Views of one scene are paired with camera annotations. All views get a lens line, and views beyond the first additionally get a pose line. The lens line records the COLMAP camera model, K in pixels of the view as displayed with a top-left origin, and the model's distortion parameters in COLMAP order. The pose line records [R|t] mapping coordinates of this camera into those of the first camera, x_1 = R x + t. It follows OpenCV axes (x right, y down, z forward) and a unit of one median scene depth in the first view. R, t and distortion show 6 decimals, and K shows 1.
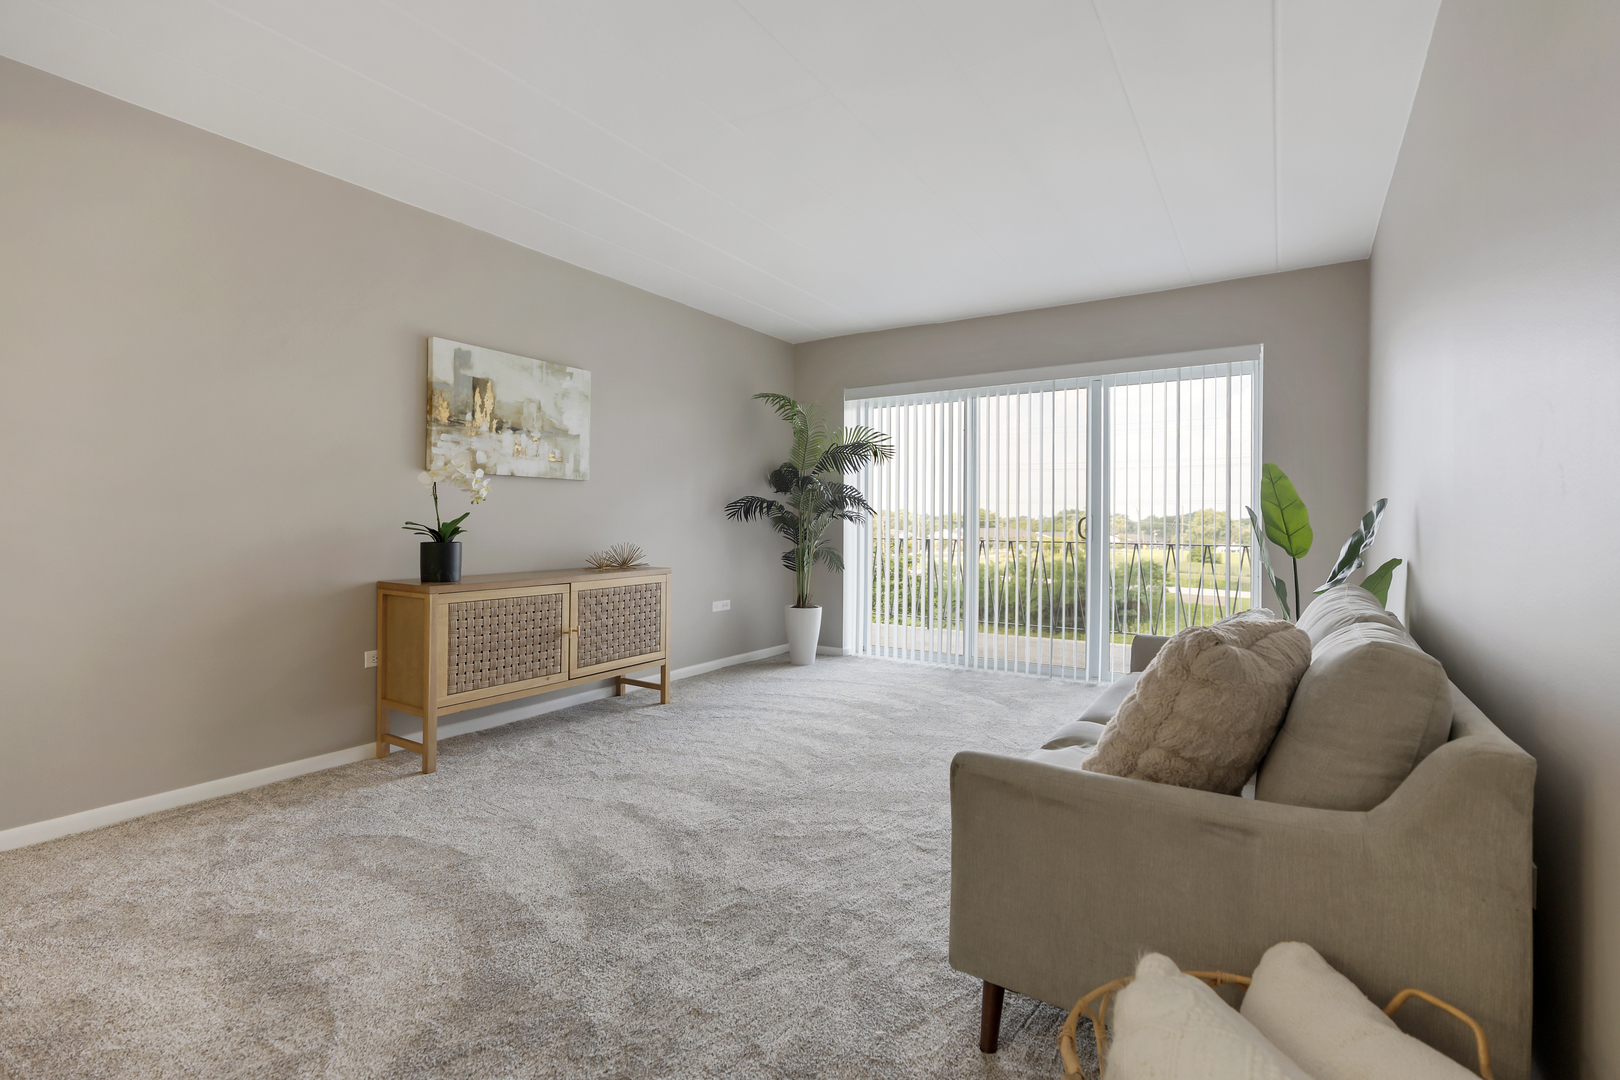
lens RADIAL K [[745.0, 0, 809.2], [0, 745.0, 517.2], [0, 0, 1]] dist [0.003413, 0.000354]
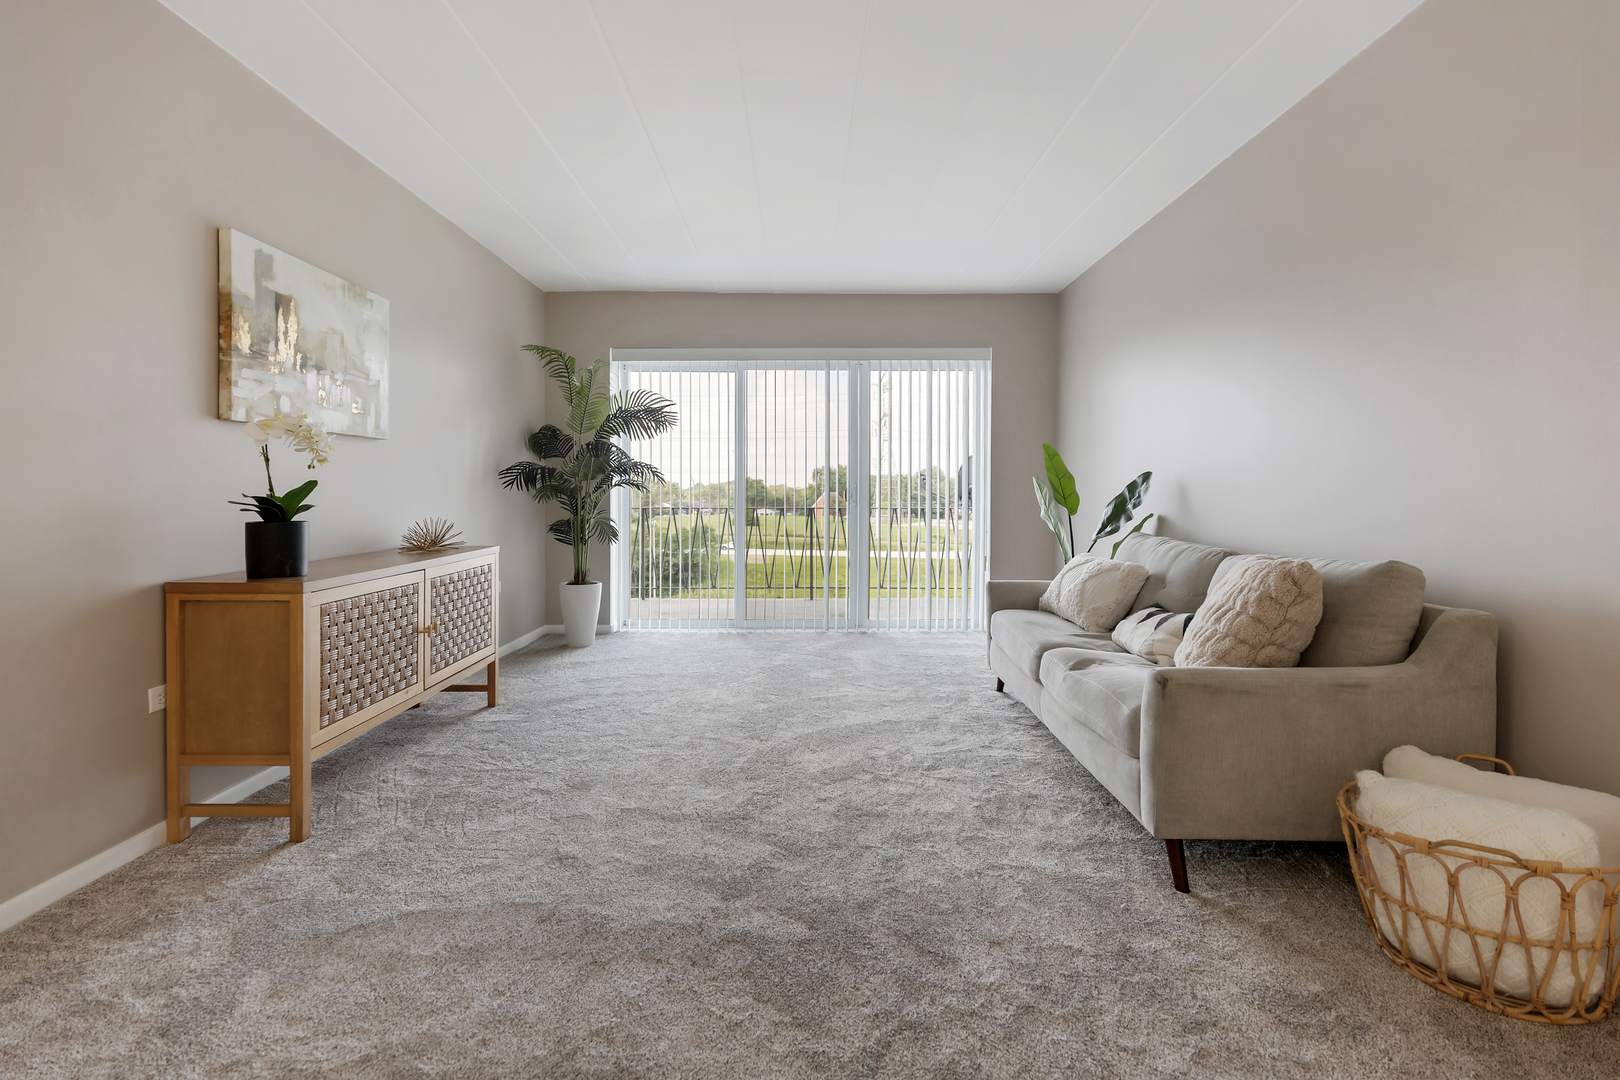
lens RADIAL K [[757.6, 0, 811.3], [0, 757.6, 496.6], [0, 0, 1]] dist [0.003392, -0.000125]
pose [[0.838574, -0.009219, 0.544709, -0.414712], [0.000823, 0.999877, 0.015657, -0.001136], [-0.544787, -0.012681, 0.838479, 0.098420]]
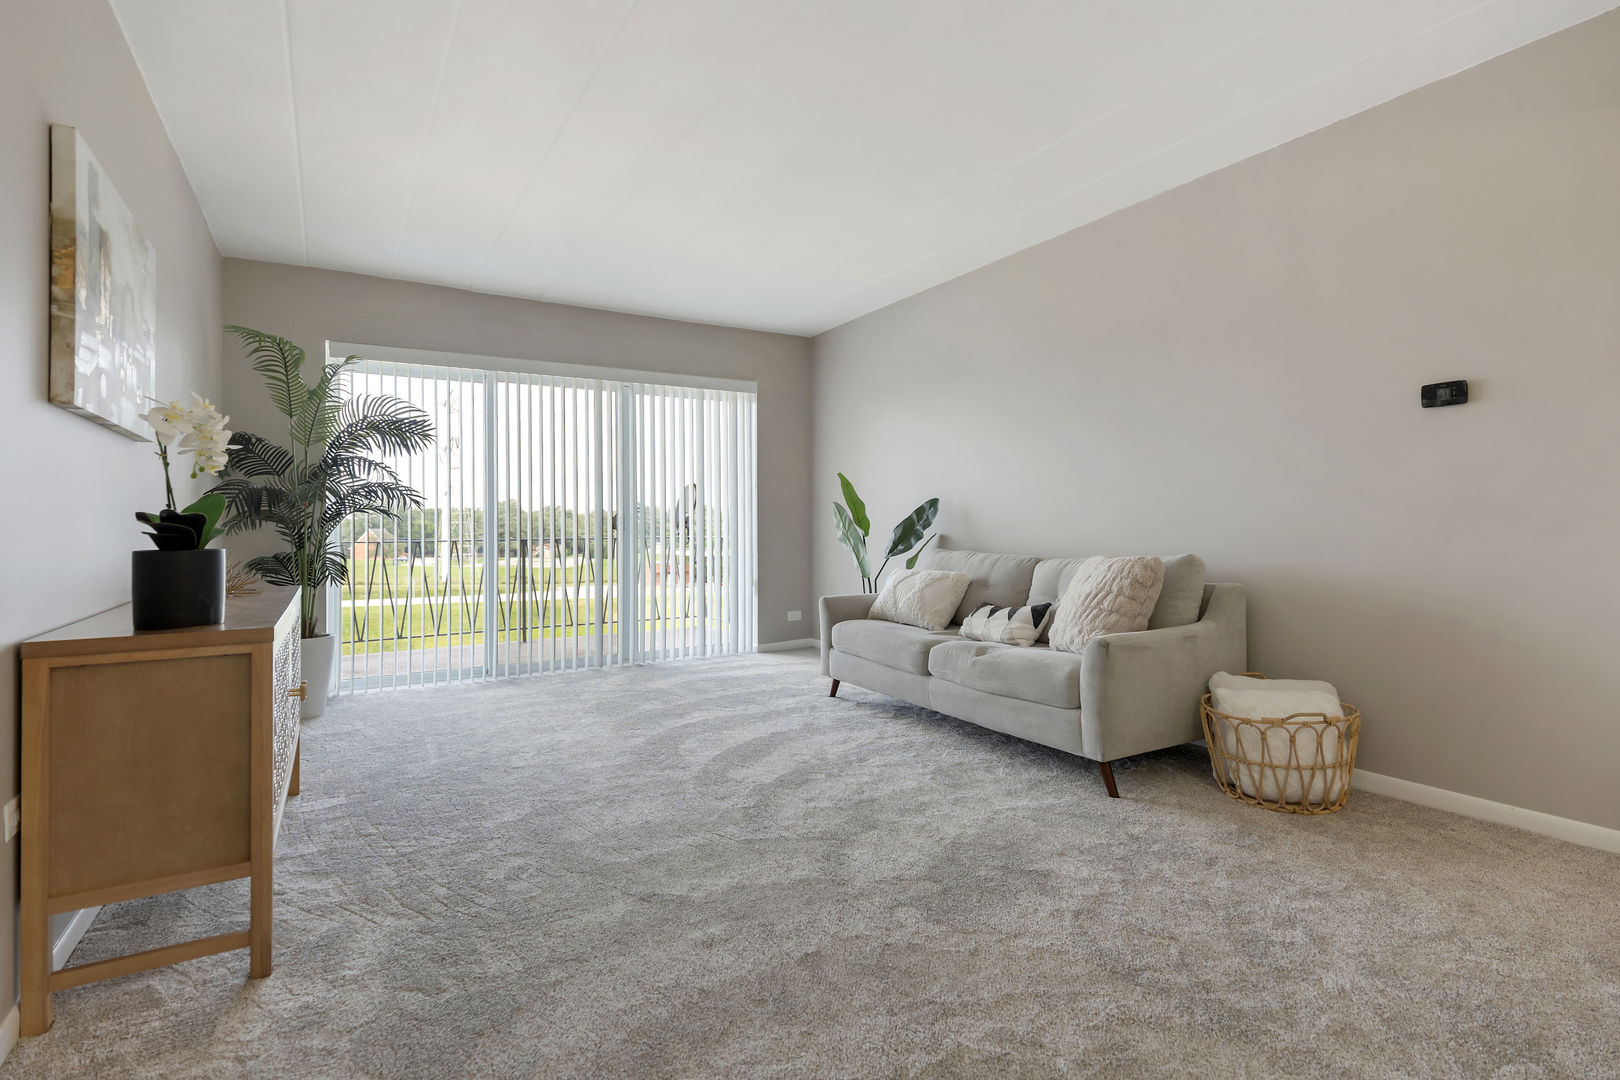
lens RADIAL K [[789.6, 0, 834.4], [0, 789.6, 513.0], [0, 0, 1]] dist [0.001252, -0.000352]
pose [[0.427725, 0.002768, 0.903905, -0.716121], [0.005783, 0.999966, -0.005799, 0.012779], [-0.903891, 0.007708, 0.427694, 0.319241]]
